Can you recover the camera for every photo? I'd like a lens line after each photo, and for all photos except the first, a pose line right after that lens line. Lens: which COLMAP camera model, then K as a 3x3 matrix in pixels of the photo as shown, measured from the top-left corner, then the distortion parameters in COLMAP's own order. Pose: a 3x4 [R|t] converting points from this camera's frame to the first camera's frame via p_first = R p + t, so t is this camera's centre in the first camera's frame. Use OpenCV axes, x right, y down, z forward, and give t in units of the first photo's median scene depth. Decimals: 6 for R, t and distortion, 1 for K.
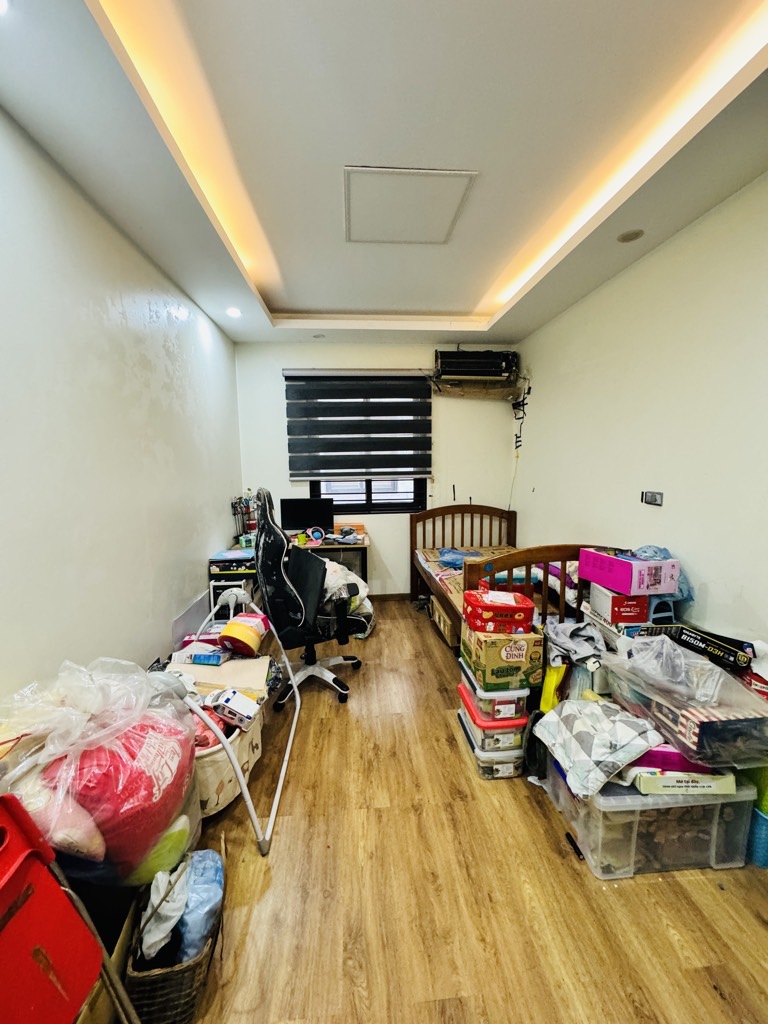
lens RADIAL K [[407.8, 0, 384.8], [0, 407.8, 512.7], [0, 0, 1]] dist [-0.002472, -0.000003]
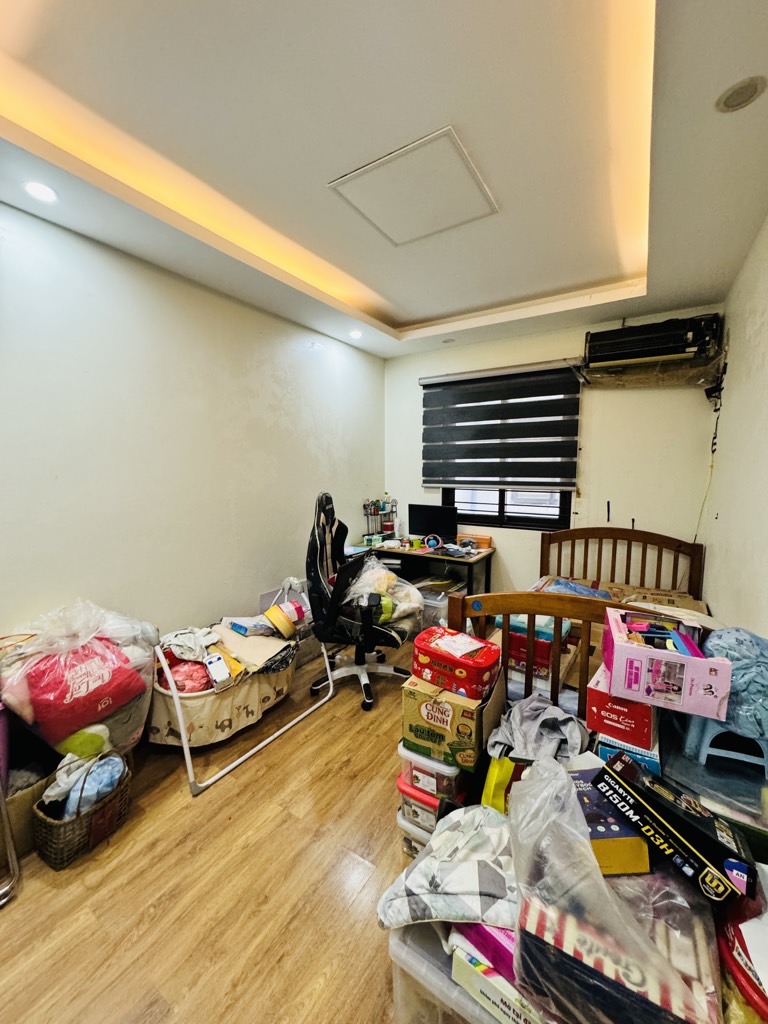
lens RADIAL K [[407.8, 0, 385.5], [0, 407.8, 513.2], [0, 0, 1]] dist [-0.002472, -0.000003]
pose [[0.797532, 0.081668, -0.597724, 0.322484], [-0.087227, 0.995994, 0.019699, -0.026322], [0.596938, 0.036428, 0.801460, 0.136154]]
